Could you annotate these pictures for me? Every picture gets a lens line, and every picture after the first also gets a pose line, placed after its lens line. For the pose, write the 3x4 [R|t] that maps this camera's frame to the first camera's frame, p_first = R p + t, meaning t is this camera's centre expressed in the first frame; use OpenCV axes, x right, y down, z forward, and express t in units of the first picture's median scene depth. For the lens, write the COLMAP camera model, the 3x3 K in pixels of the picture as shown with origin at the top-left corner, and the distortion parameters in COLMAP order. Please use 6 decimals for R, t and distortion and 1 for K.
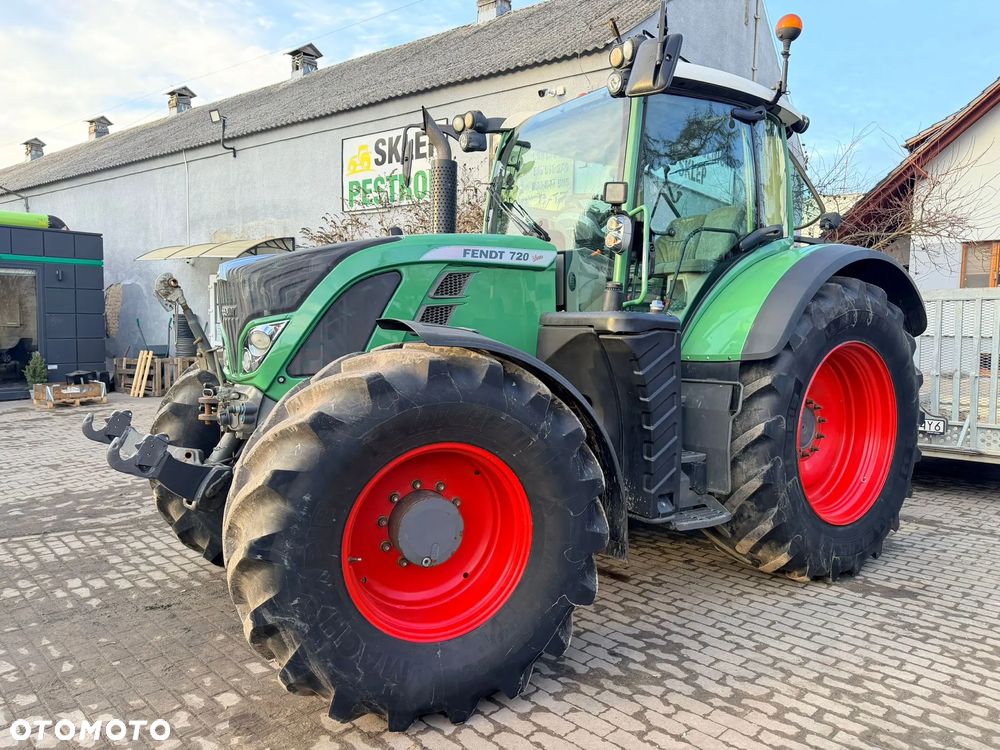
lens RADIAL K [[707.6, 0, 500.0], [0, 707.6, 375.0], [0, 0, 1]] dist [0.030842, -0.039949]
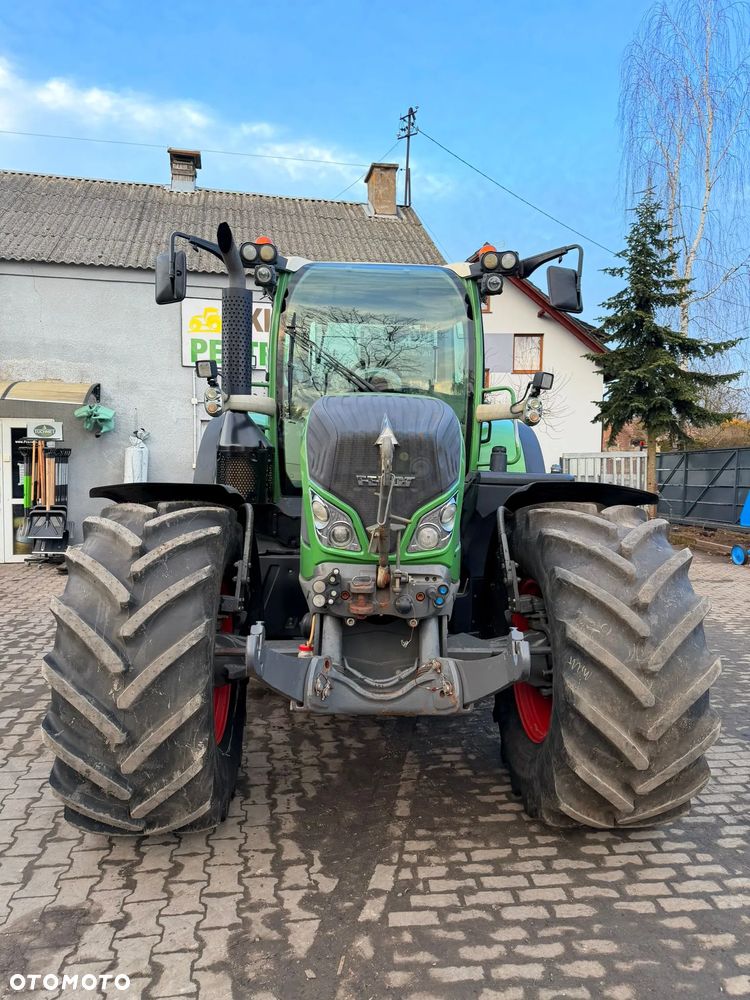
lens RADIAL K [[703.4, 0, 374.2], [0, 703.4, 506.0], [0, 0, 1]] dist [0.039544, -0.044216]
pose [[0.561744, -0.050603, 0.825762, -0.962759], [0.033964, 0.998697, 0.038096, -0.080929], [-0.826614, 0.006646, 0.562730, 0.490087]]
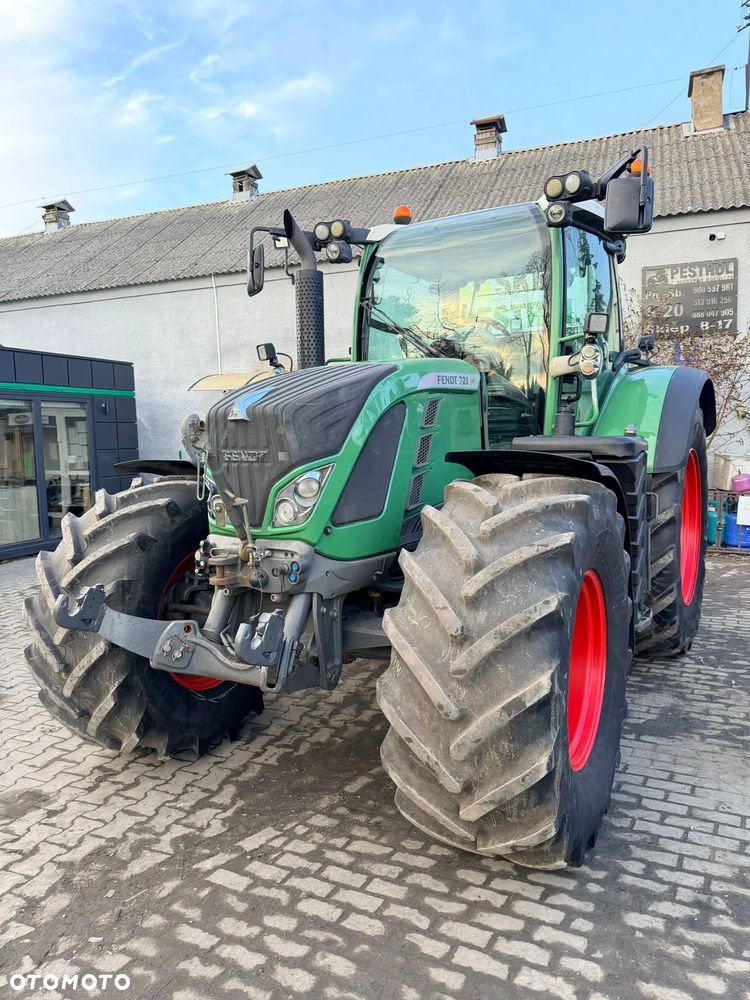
lens RADIAL K [[707.2, 0, 377.1], [0, 707.2, 497.7], [0, 0, 1]] dist [0.021393, -0.022452]
pose [[0.915922, -0.073003, 0.394662, -0.513117], [0.057873, 0.997065, 0.050123, -0.064030], [-0.397163, -0.023068, 0.917458, 0.144365]]
